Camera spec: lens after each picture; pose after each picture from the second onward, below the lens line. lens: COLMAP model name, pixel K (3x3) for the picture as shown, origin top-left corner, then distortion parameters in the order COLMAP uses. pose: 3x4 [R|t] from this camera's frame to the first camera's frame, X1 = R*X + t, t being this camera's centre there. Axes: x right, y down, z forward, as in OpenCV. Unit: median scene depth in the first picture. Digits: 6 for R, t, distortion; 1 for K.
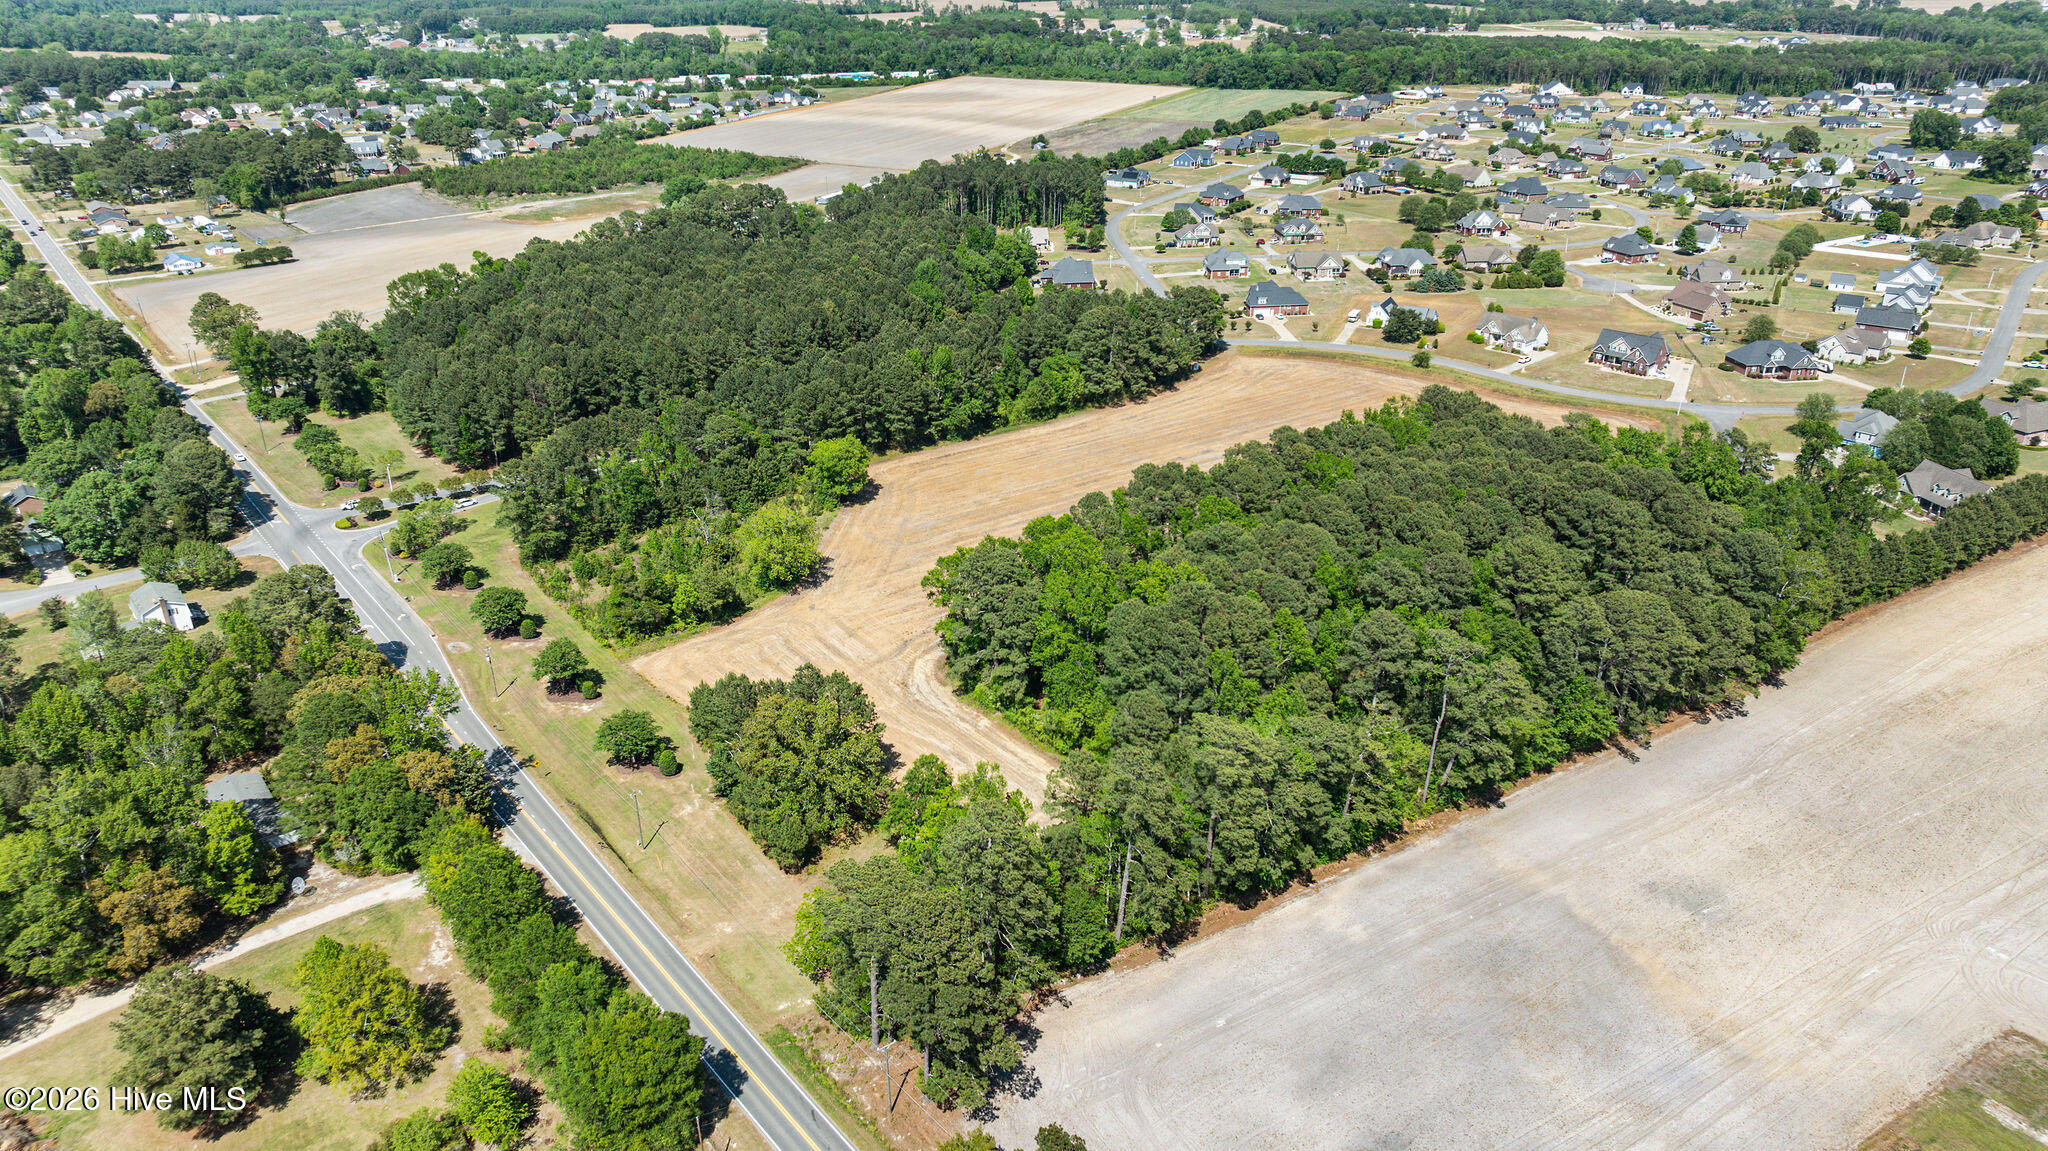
lens RADIAL K [[1446.1, 0, 1024.0], [0, 1446.1, 575.5], [0, 0, 1]] dist [-0.021145, 0.007261]
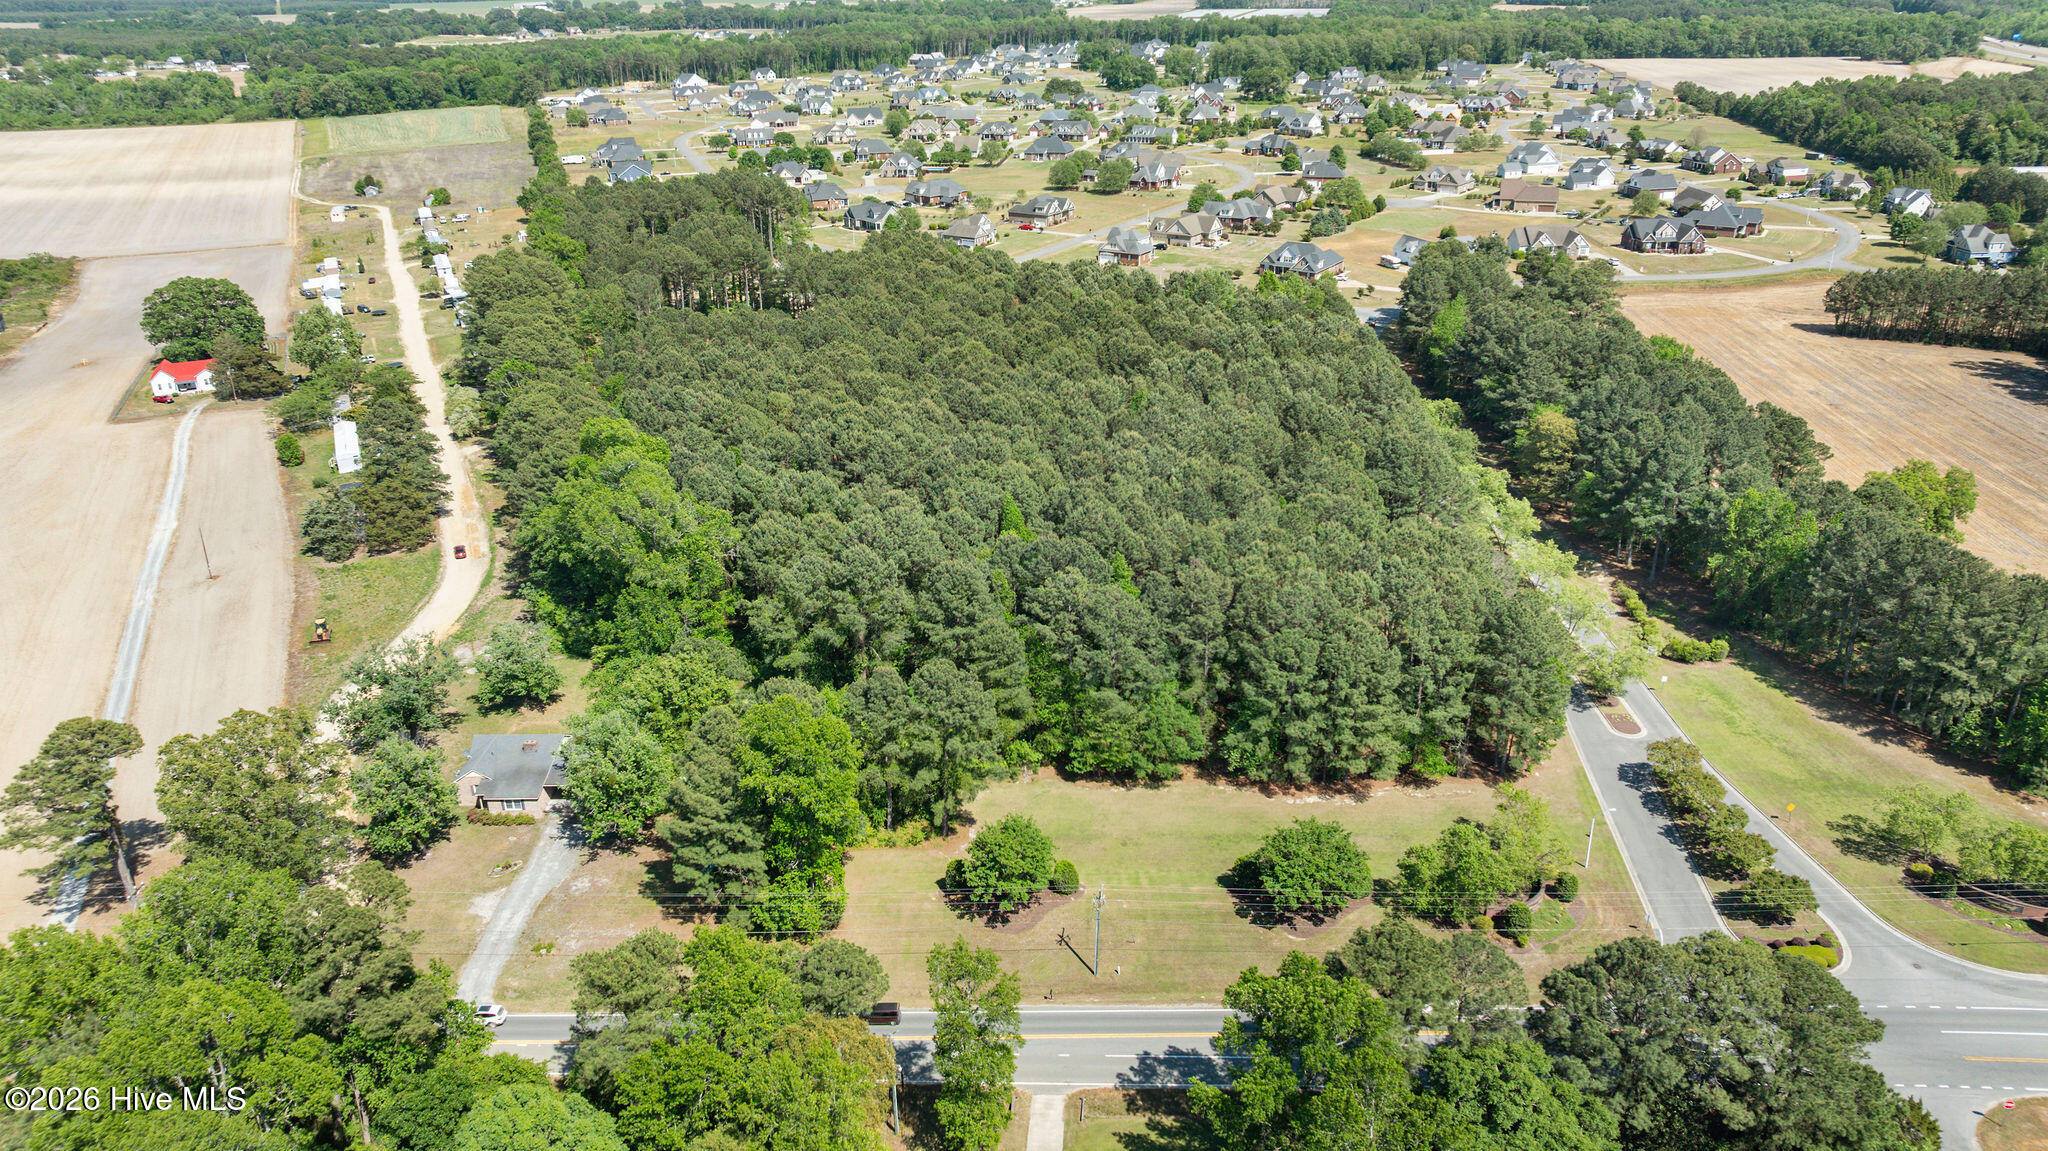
lens RADIAL K [[1446.1, 0, 1024.0], [0, 1446.1, 575.5], [0, 0, 1]] dist [-0.021145, 0.007261]
pose [[0.639266, -0.314278, 0.701832, -0.801517], [0.330697, 0.936323, 0.118066, -0.241264], [-0.694246, 0.156618, 0.702490, 0.764493]]
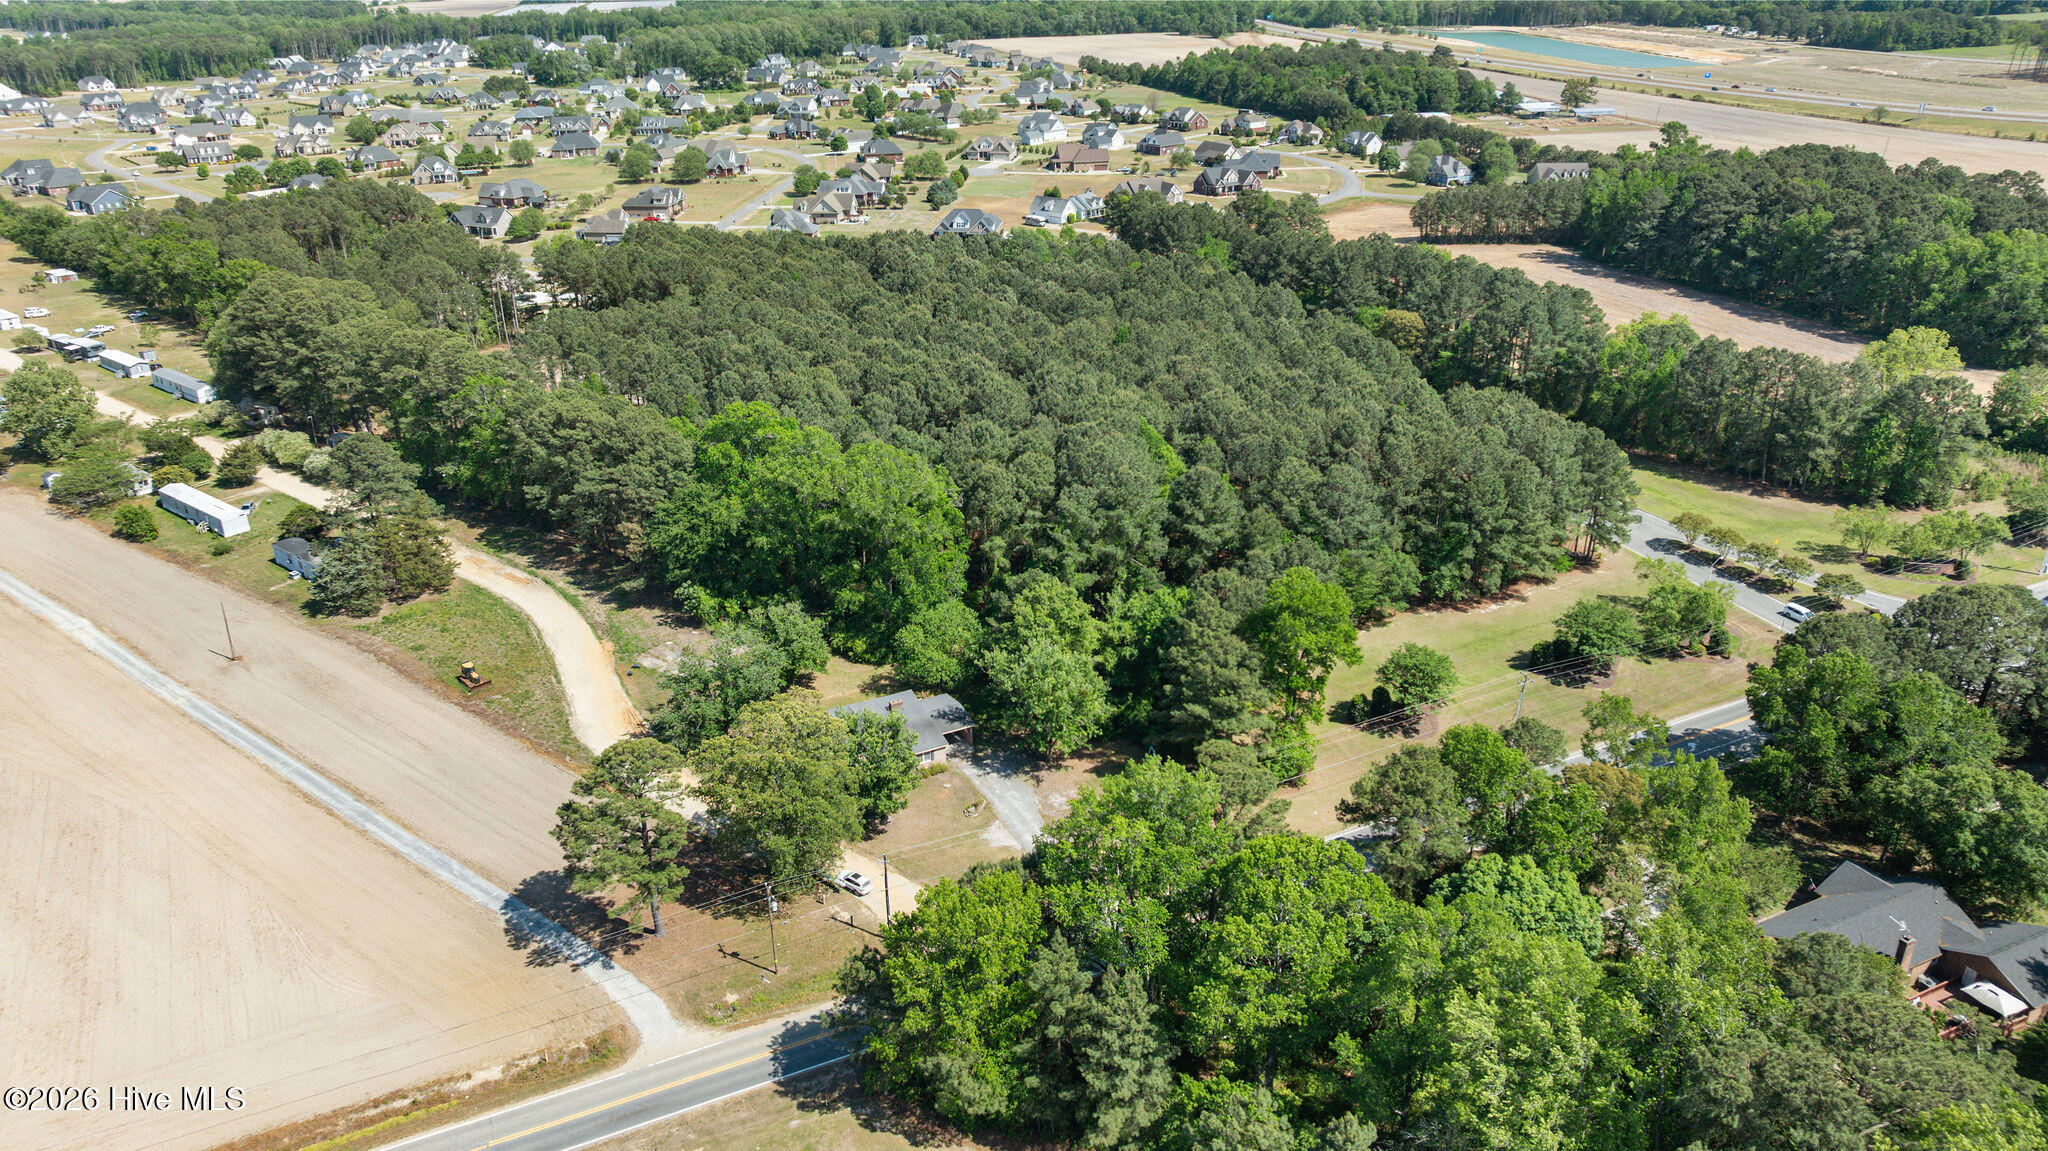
lens RADIAL K [[1446.1, 0, 1024.0], [0, 1446.1, 575.5], [0, 0, 1]] dist [-0.021145, 0.007261]
pose [[0.215338, -0.399158, 0.891236, -0.996675], [0.411601, 0.864718, 0.287832, -0.346233], [-0.885559, 0.304852, 0.350501, 0.996088]]
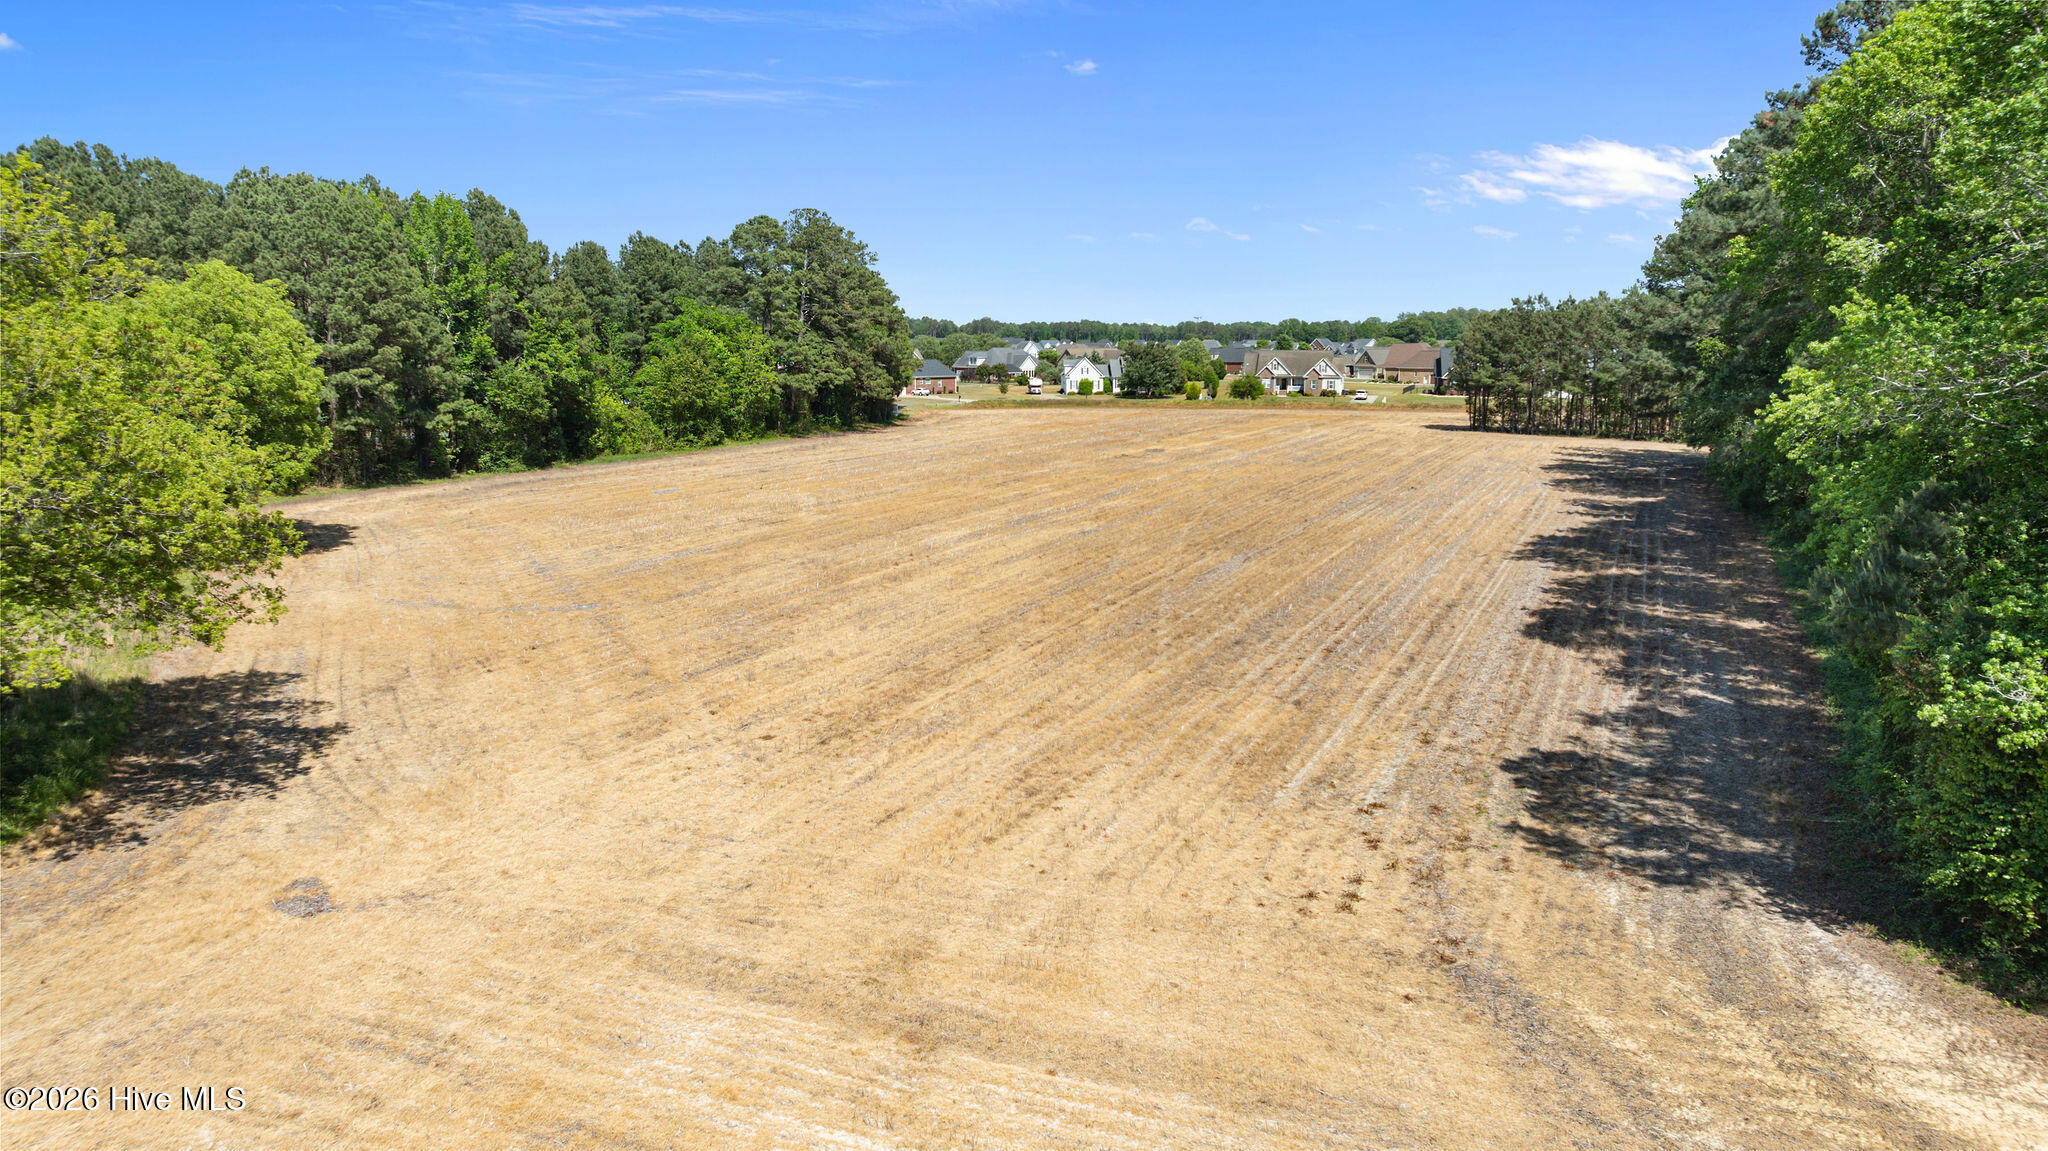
lens RADIAL K [[1446.1, 0, 1024.0], [0, 1446.1, 575.5], [0, 0, 1]] dist [-0.021145, 0.007261]
pose [[0.858490, -0.075852, 0.507190, -0.122066], [0.203884, 0.957963, -0.201836, 0.025152], [-0.470560, 0.276682, 0.837867, 0.695391]]
